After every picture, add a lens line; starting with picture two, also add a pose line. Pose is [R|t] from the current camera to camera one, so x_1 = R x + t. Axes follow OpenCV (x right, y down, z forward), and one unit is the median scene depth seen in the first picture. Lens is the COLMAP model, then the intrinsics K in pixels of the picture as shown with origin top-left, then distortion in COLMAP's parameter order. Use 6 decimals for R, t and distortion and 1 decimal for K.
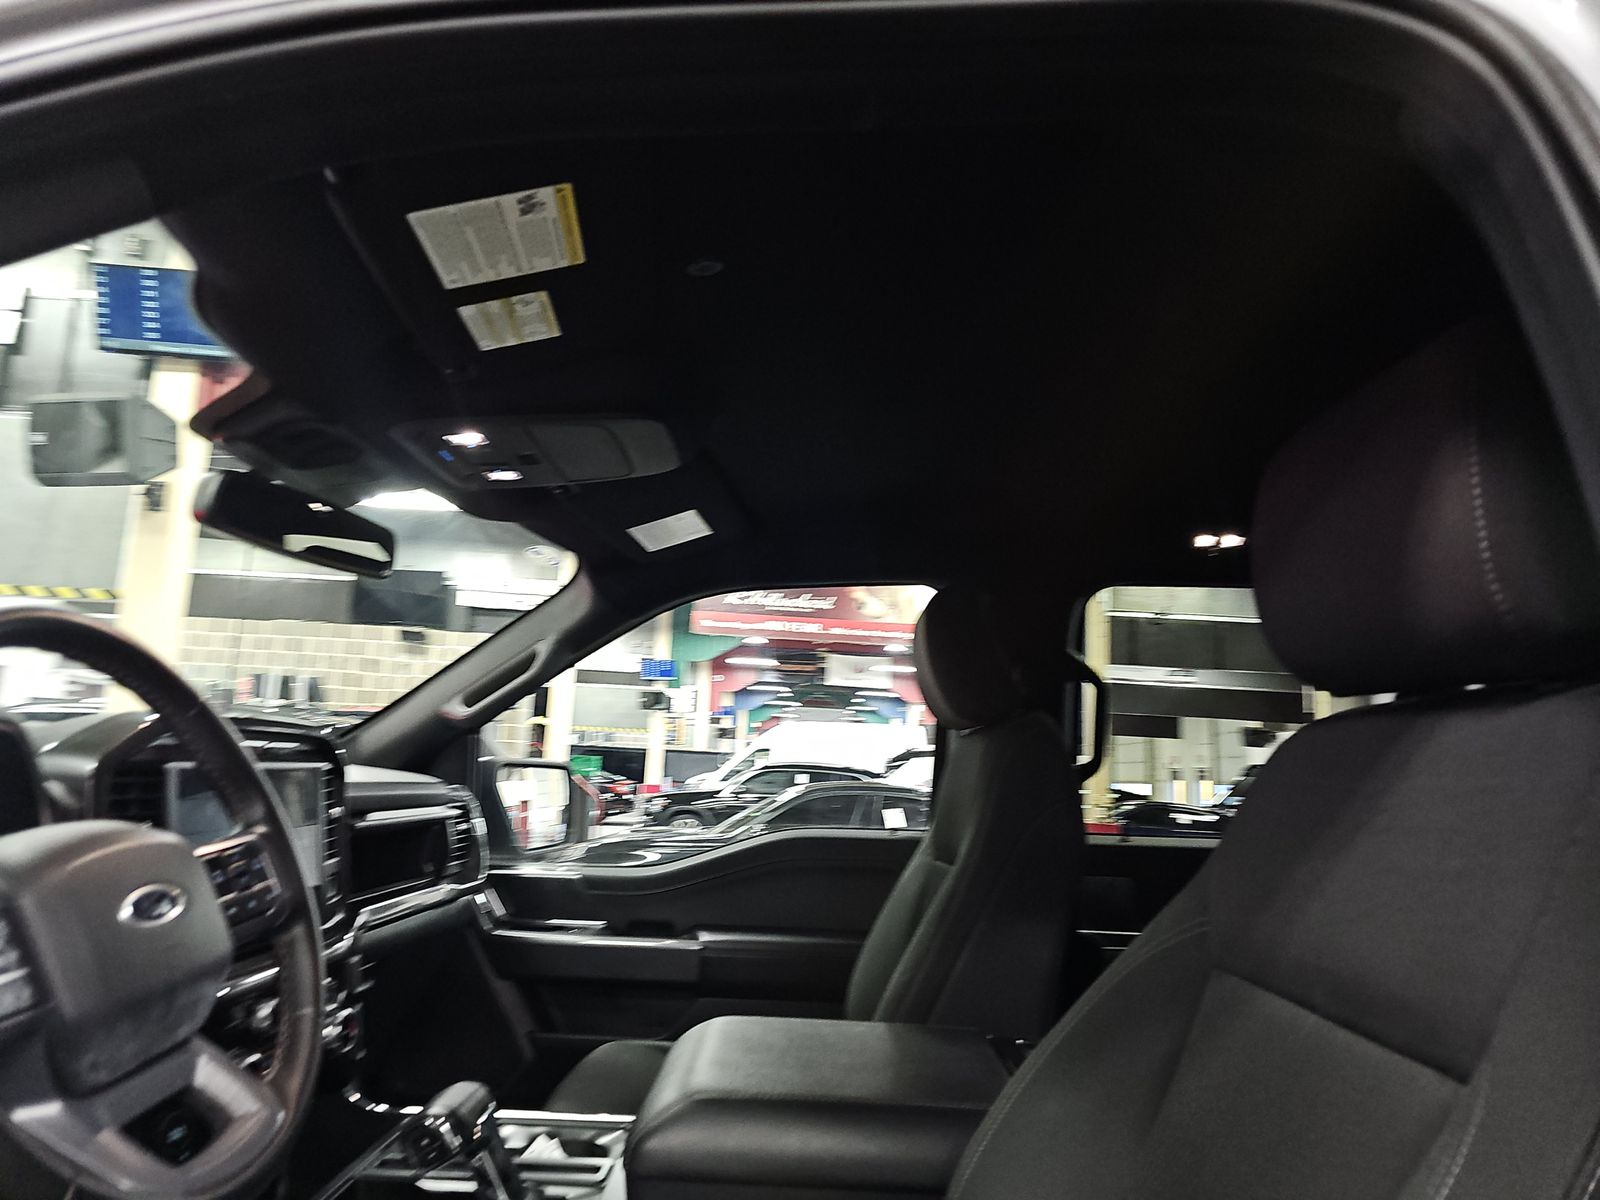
lens RADIAL K [[973.1, 0, 800.1], [0, 973.1, 539.5], [0, 0, 1]] dist [0.001891, -0.034519]
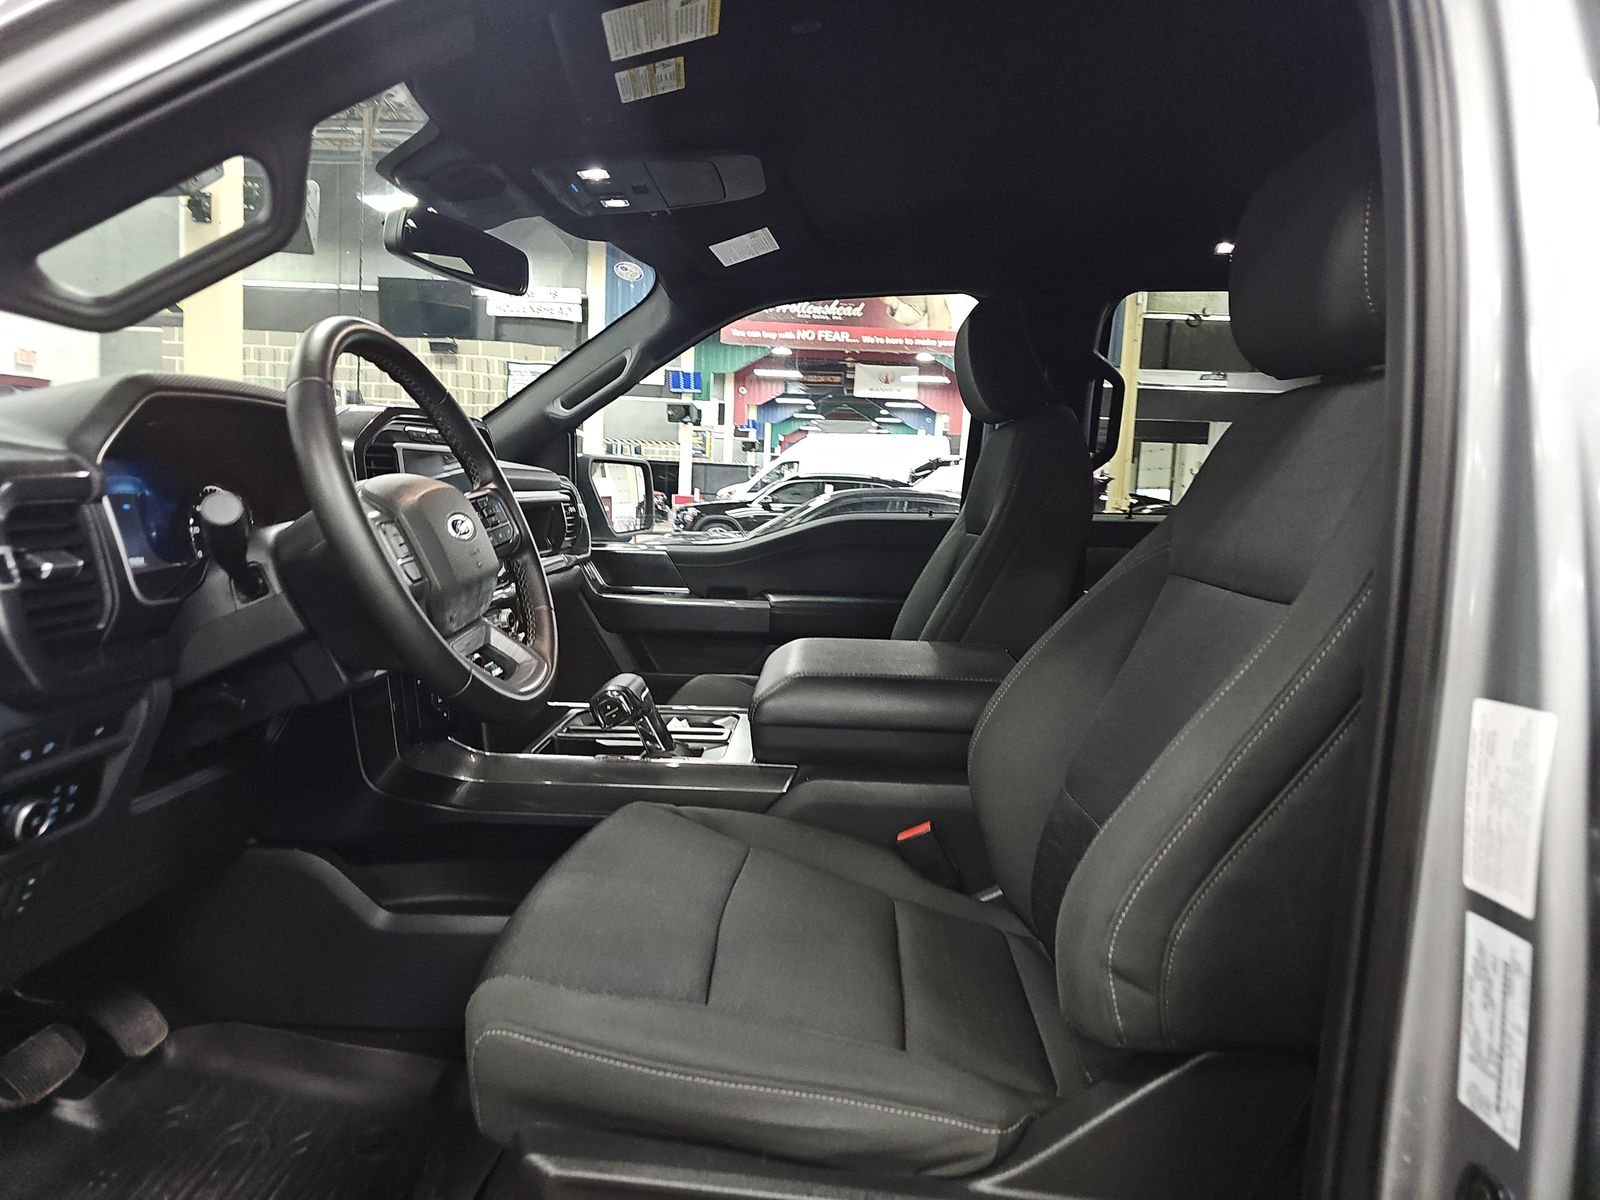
lens RADIAL K [[1056.0, 0, 791.3], [0, 1056.0, 596.1], [0, 0, 1]] dist [0.049225, -0.045678]
pose [[0.999781, -0.007074, -0.019710, -0.026590], [0.013069, 0.946190, 0.323348, -0.010960], [0.016362, -0.323535, 0.946075, -0.134214]]
